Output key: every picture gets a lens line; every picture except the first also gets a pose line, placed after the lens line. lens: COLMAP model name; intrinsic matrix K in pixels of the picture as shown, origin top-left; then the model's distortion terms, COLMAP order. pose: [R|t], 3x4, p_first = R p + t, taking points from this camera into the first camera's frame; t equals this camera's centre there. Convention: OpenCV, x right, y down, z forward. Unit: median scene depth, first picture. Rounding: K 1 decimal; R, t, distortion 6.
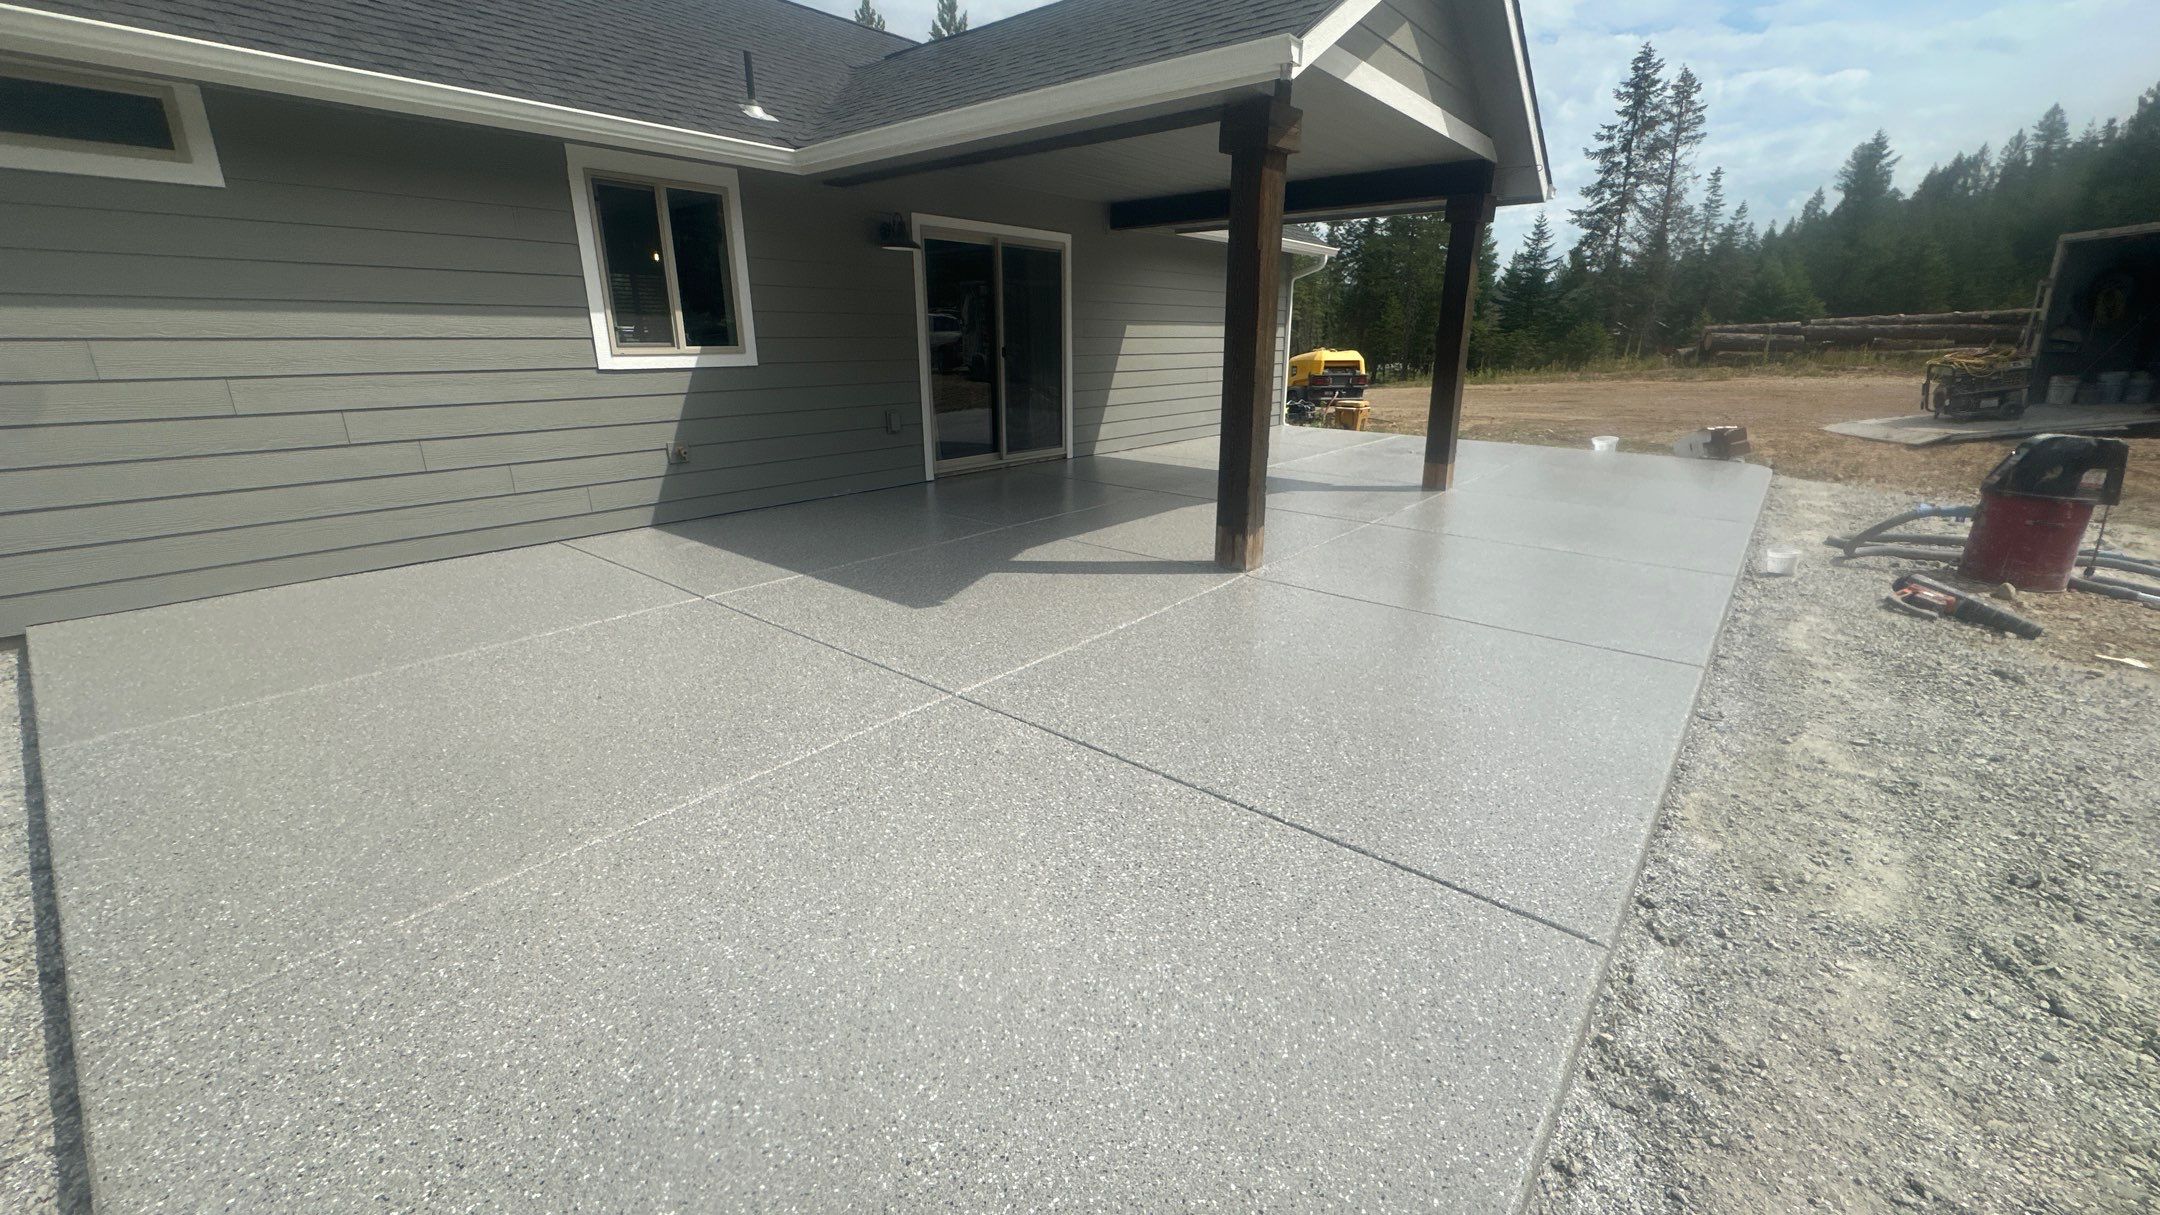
lens RADIAL K [[869.3, 0, 1073.6], [0, 869.3, 603.1], [0, 0, 1]] dist [-0.003746, 0.001010]
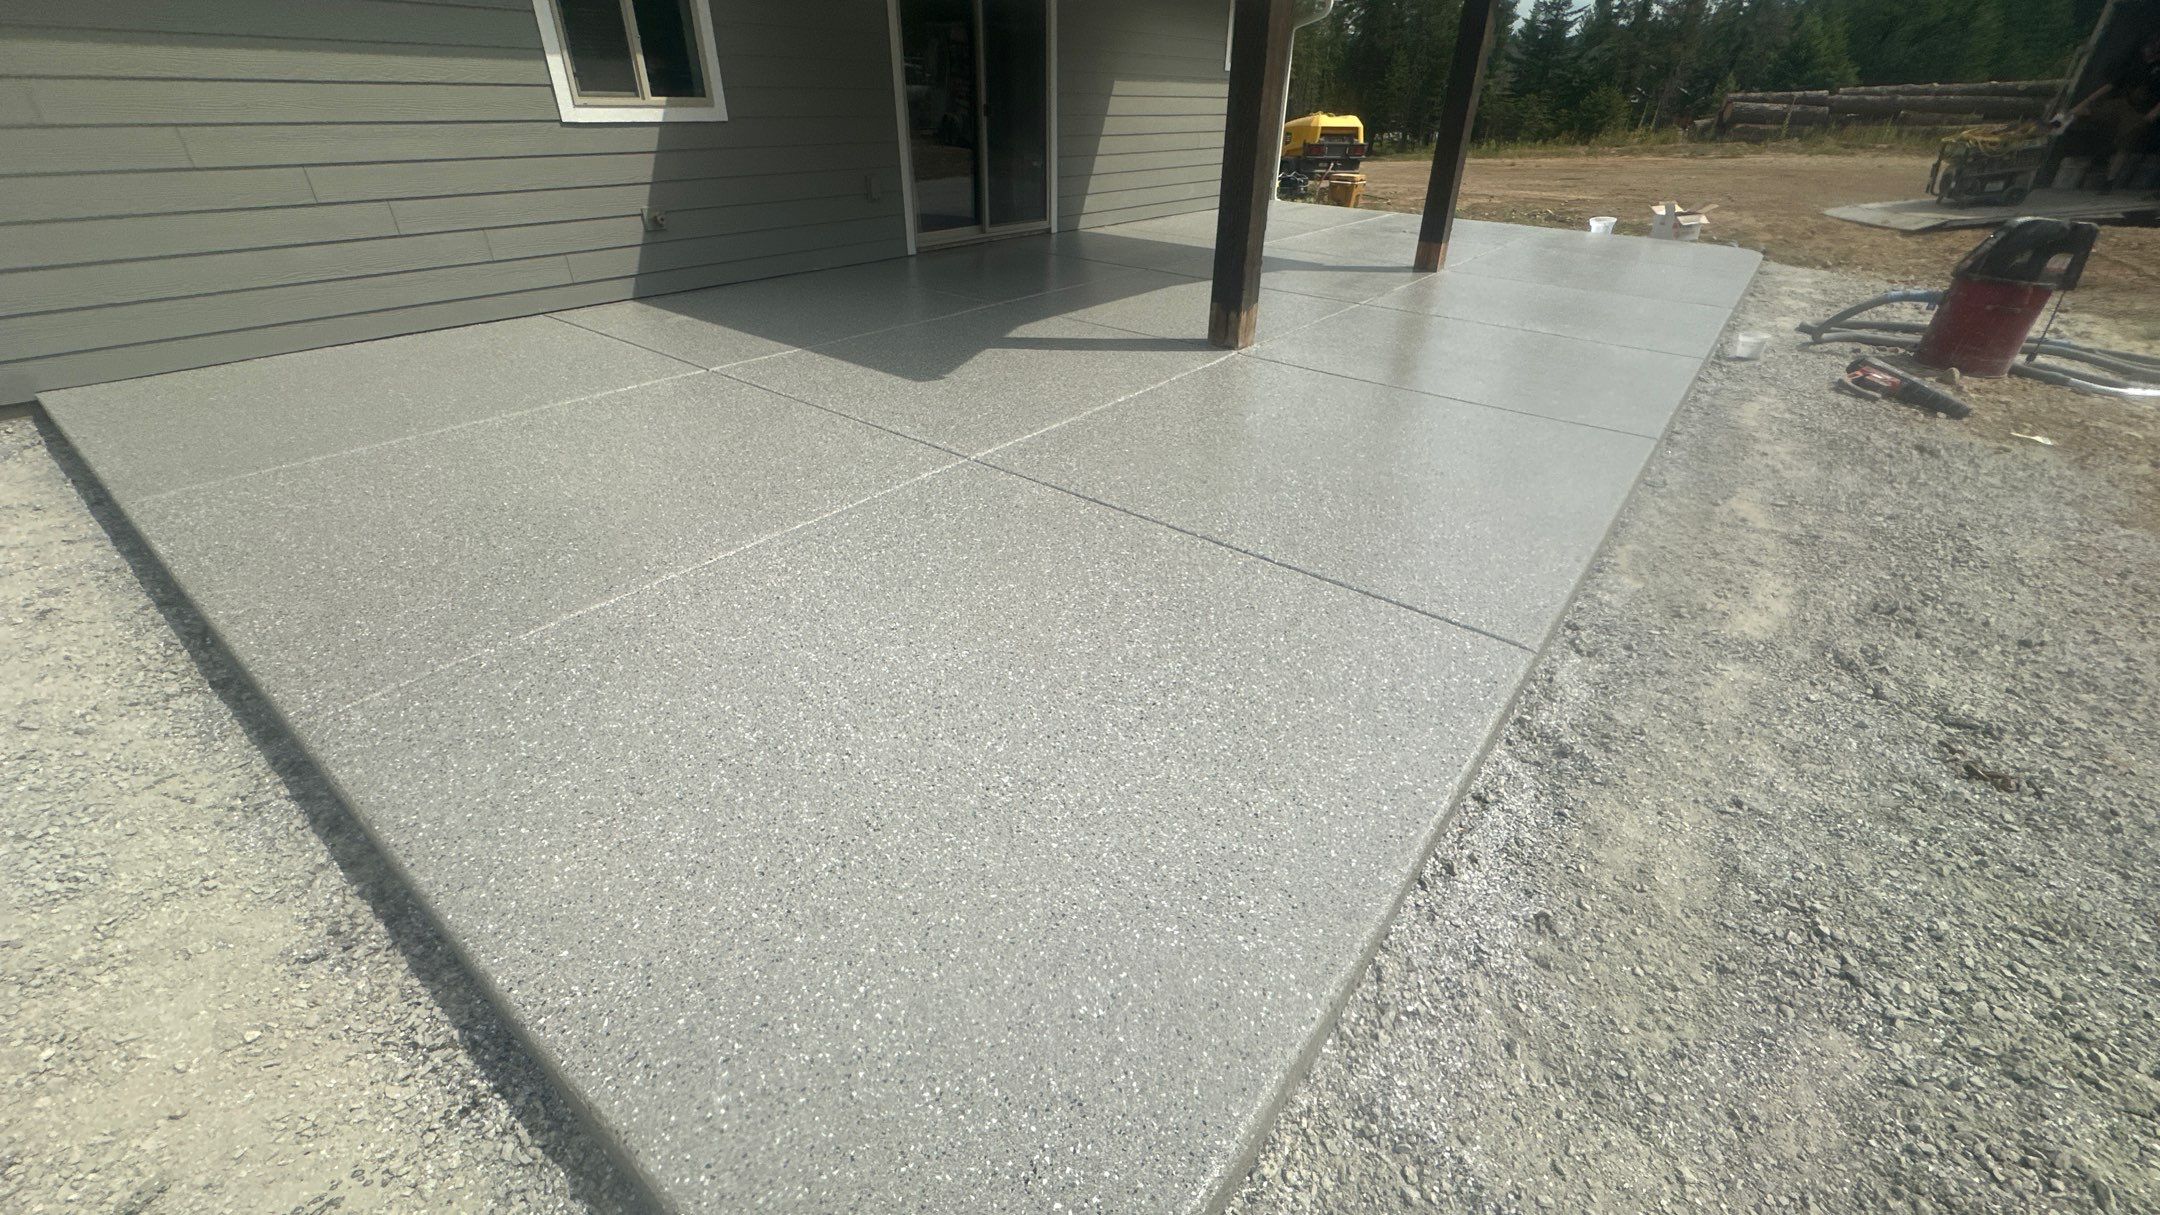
lens RADIAL K [[869.3, 0, 1072.1], [0, 869.3, 601.2], [0, 0, 1]] dist [-0.003746, 0.001010]
pose [[0.999508, 0.000180, 0.031366, -0.030055], [-0.007362, 0.973394, 0.229018, 0.020013], [-0.030490, -0.229136, 0.972917, -0.060756]]
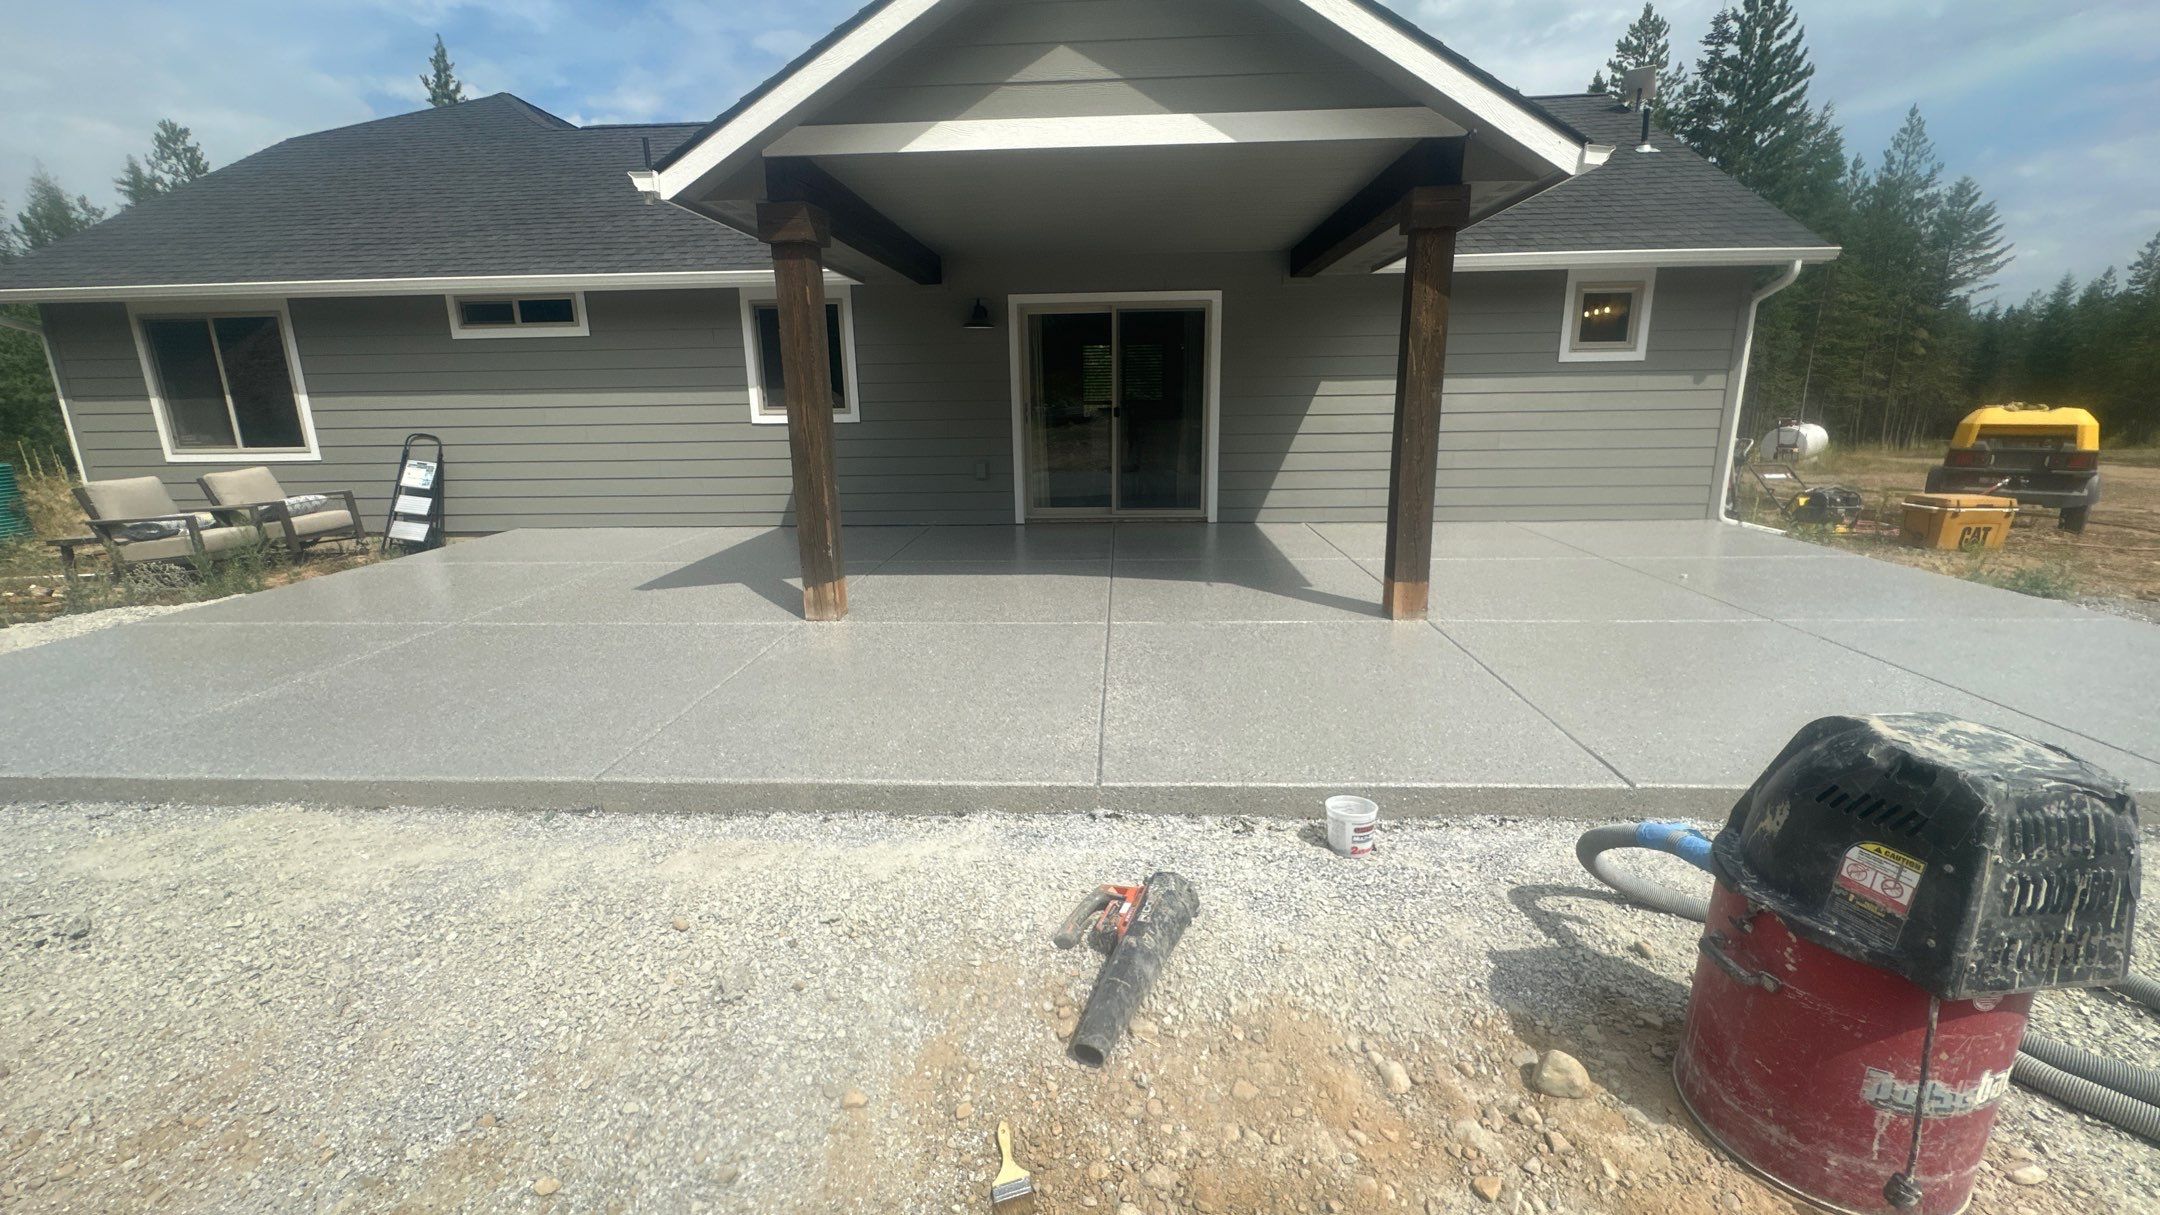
lens RADIAL K [[869.3, 0, 1076.8], [0, 869.3, 603.2], [0, 0, 1]] dist [-0.003746, 0.001010]
pose [[0.598035, 0.178413, -0.781359, 1.362010], [-0.220413, 0.973928, 0.053684, -0.202148], [0.770566, 0.140117, 0.621768, 0.631754]]
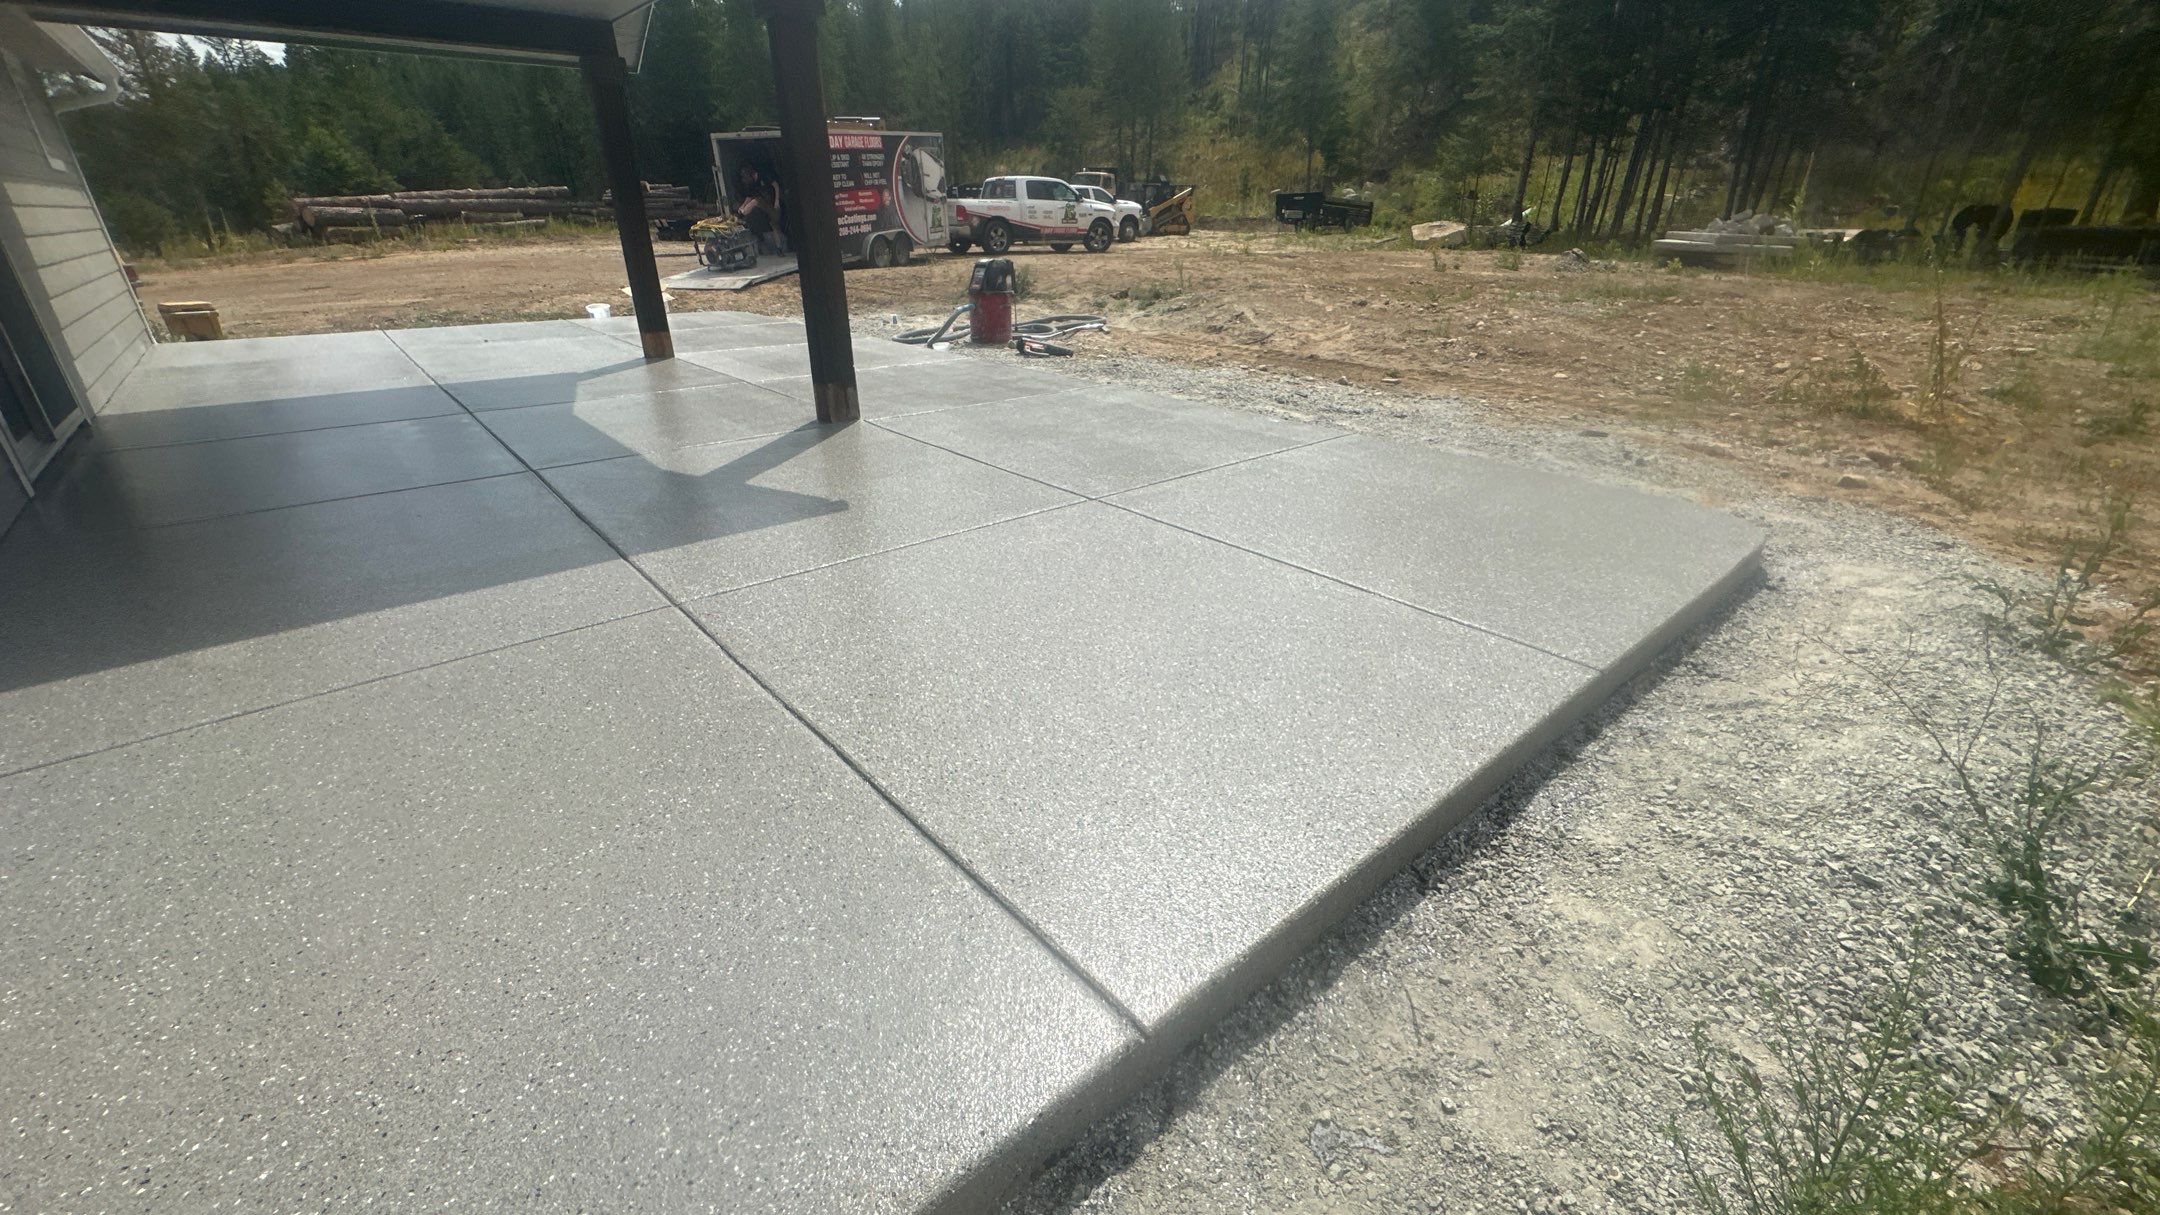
lens RADIAL K [[869.3, 0, 1075.7], [0, 869.3, 625.3], [0, 0, 1]] dist [-0.003746, 0.001010]
pose [[0.160209, -0.424034, 0.891363, -1.195632], [0.289475, 0.883506, 0.368267, -0.180426], [-0.943683, 0.199028, 0.264293, 0.641441]]
